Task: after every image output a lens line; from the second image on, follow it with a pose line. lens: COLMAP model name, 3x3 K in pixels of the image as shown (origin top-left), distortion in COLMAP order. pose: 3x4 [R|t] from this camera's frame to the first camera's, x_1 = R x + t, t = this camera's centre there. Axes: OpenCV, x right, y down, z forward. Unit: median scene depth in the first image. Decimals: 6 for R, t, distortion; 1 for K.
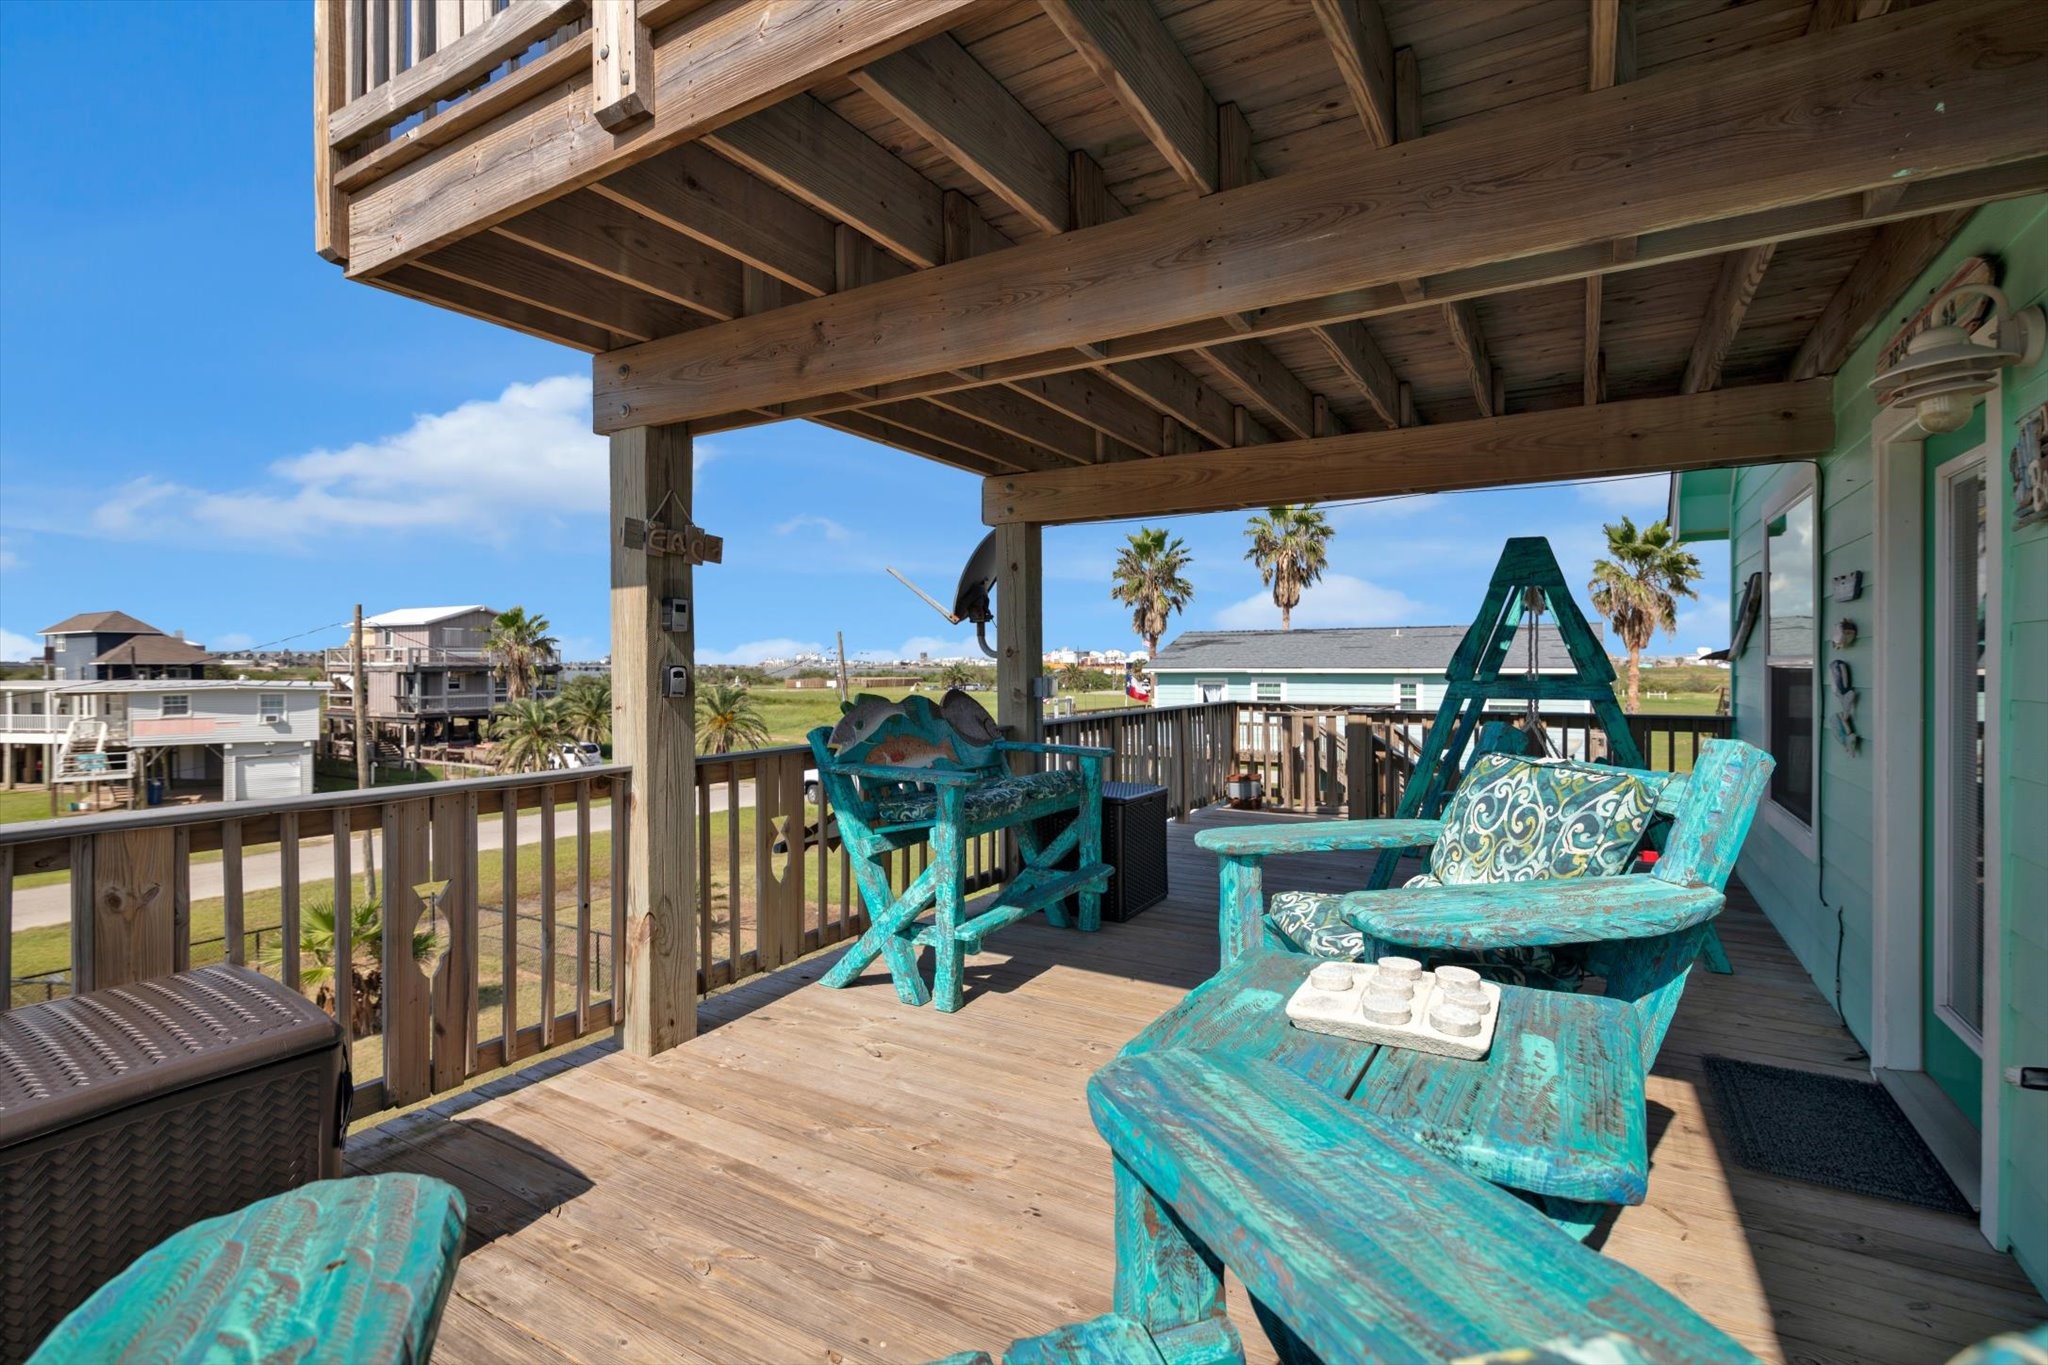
lens RADIAL K [[942.7, 0, 1022.0], [0, 942.7, 662.0], [0, 0, 1]] dist [-0.002864, -0.000081]
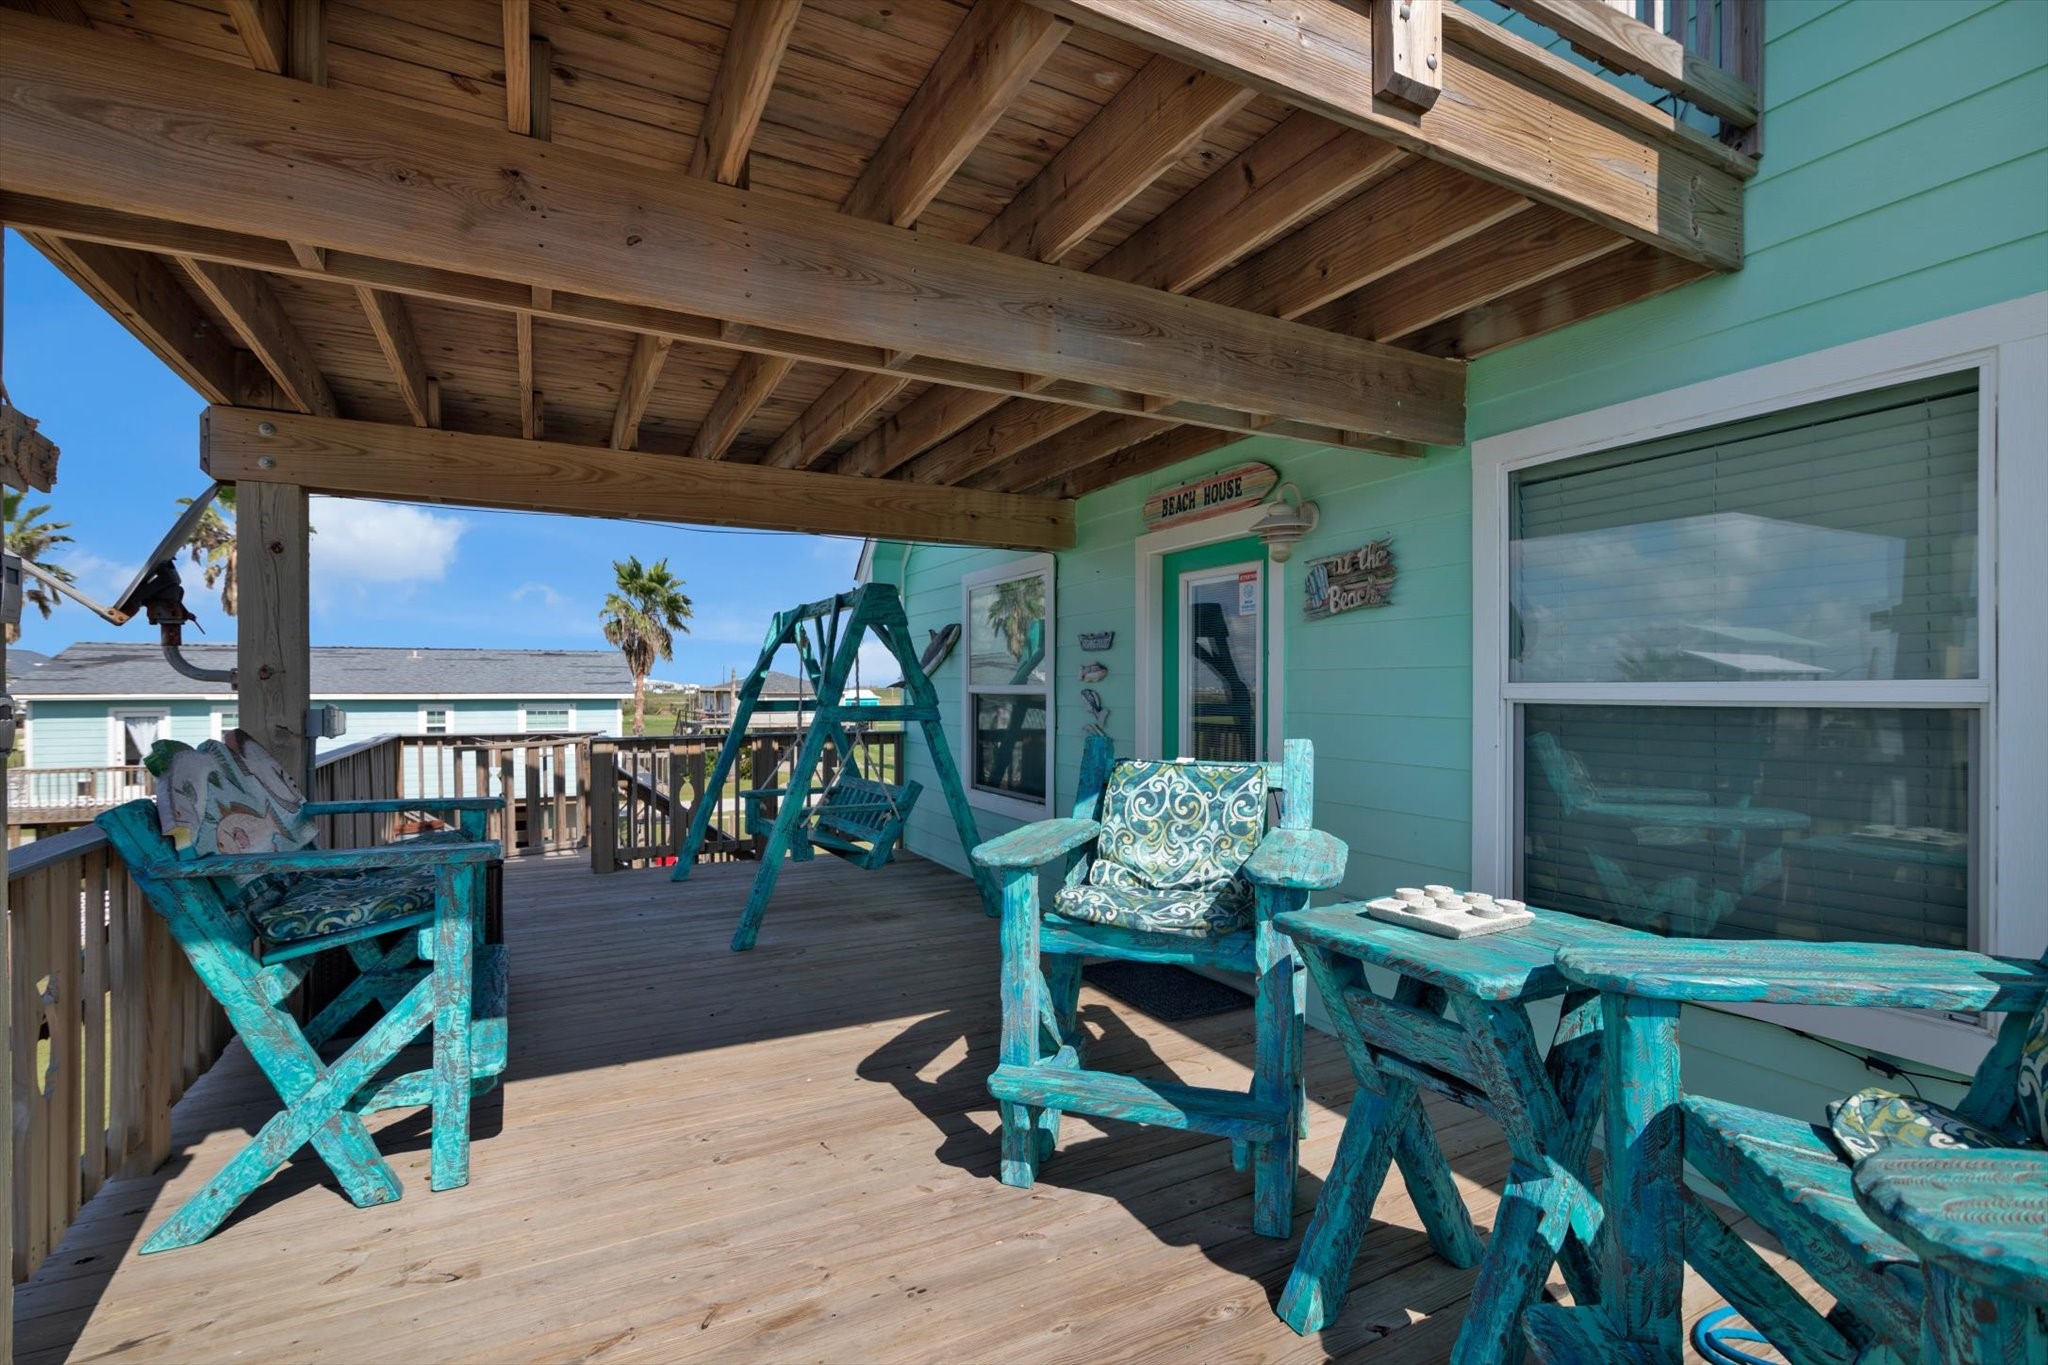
lens RADIAL K [[946.0, 0, 1017.8], [0, 946.0, 687.9], [0, 0, 1]] dist [0.000513, 0.000283]
pose [[0.528537, 0.004241, 0.848900, -0.409248], [-0.004937, 0.999986, -0.001922, -0.000625], [-0.848896, -0.003175, 0.528551, 0.245624]]
